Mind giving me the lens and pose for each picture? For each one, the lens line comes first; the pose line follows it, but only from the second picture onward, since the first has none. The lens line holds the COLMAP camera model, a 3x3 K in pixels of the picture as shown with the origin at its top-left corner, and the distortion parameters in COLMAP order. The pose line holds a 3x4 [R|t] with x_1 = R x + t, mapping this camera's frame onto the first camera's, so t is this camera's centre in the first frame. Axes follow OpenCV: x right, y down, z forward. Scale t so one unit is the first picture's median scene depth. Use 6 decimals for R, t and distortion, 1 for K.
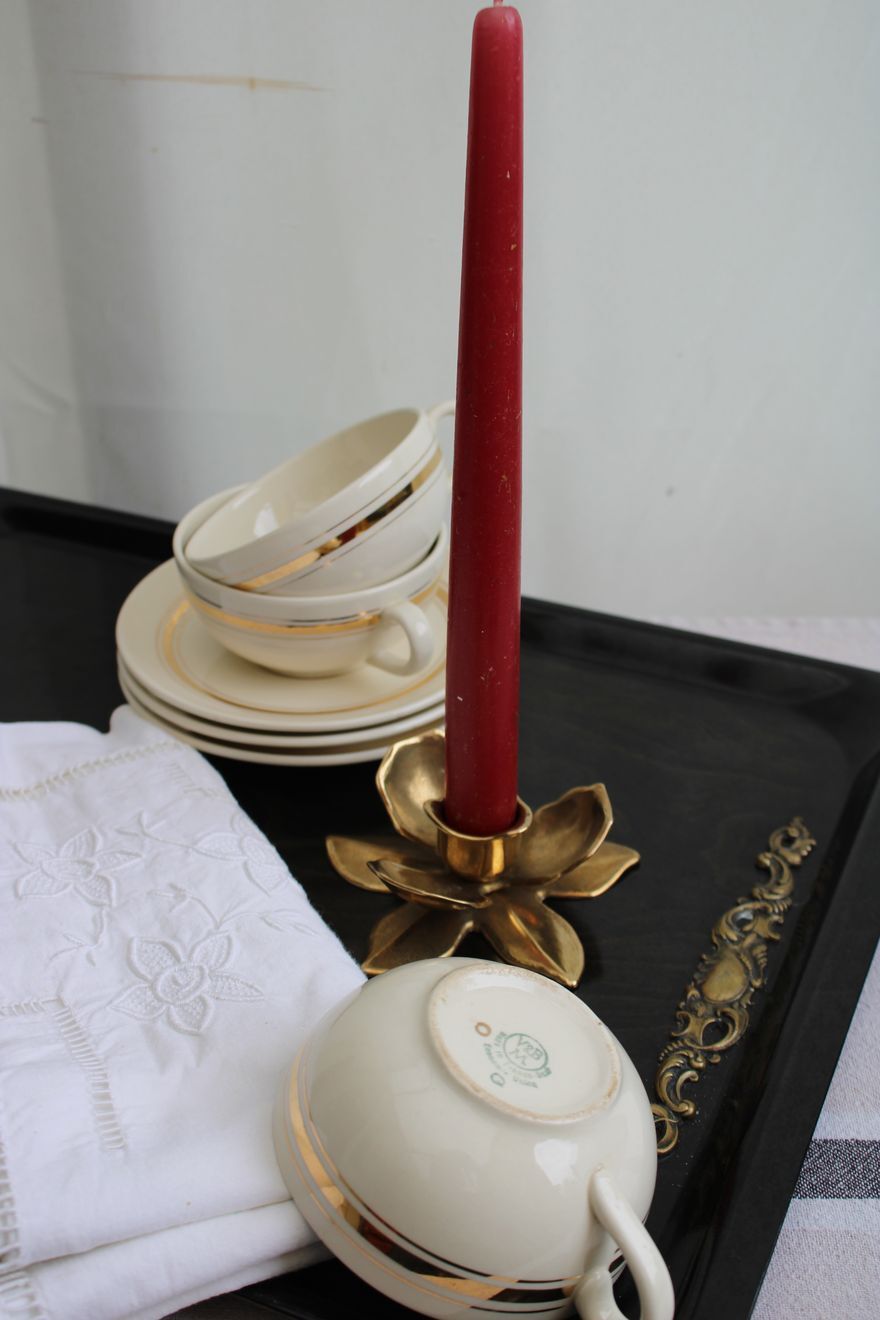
lens RADIAL K [[1657.6, 0, 440.0], [0, 1657.6, 660.0], [0, 0, 1]] dist [-0.172741, -0.008143]
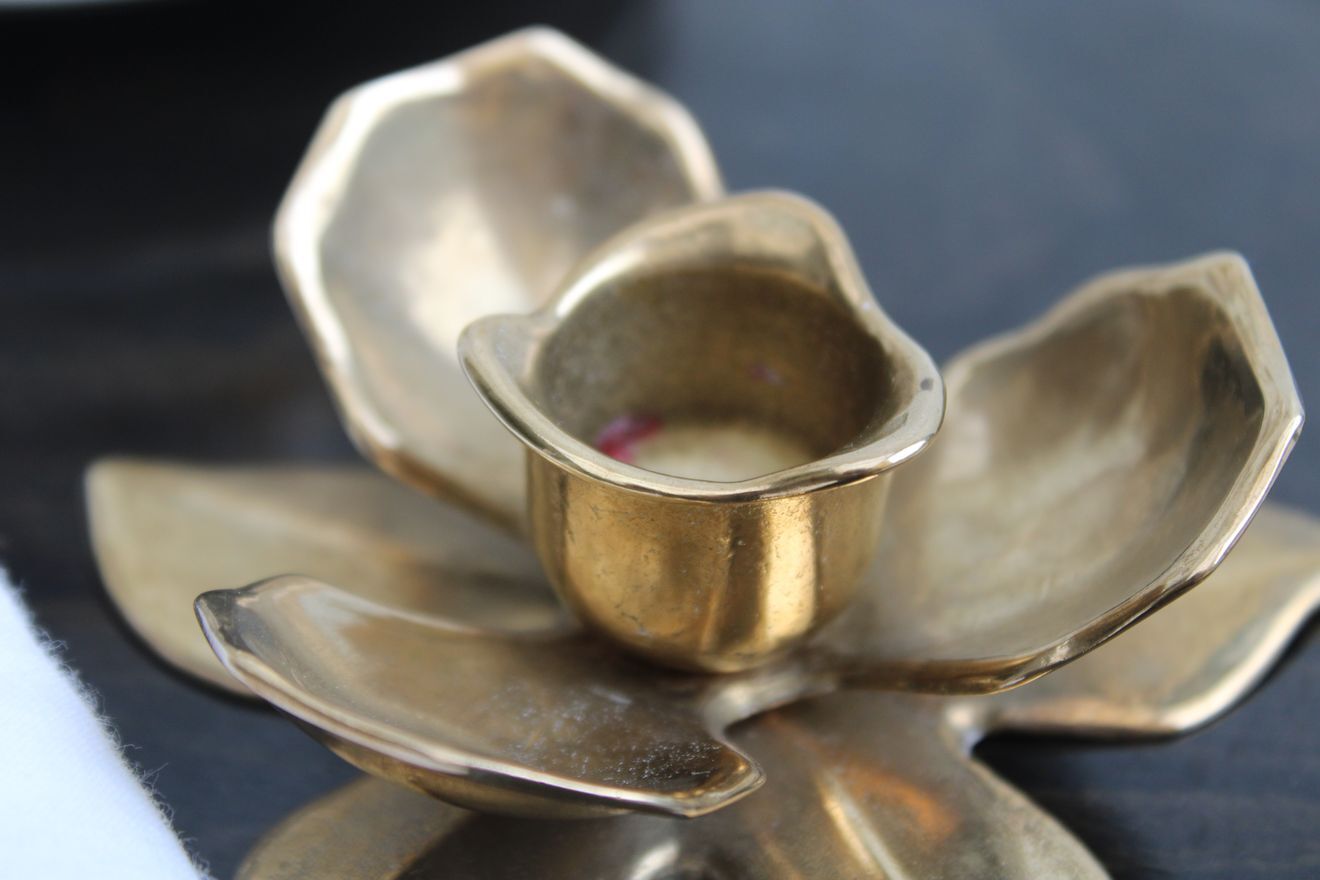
lens RADIAL K [[3209.1, 0, 660.0], [0, 3209.1, 440.0], [0, 0, 1]] dist [0.233768, 0.183343]
pose [[0.999933, 0.006519, 0.009594, 0.013103], [-0.007501, 0.994313, 0.106229, 0.054524], [-0.008847, -0.106294, 0.994295, 0.562219]]
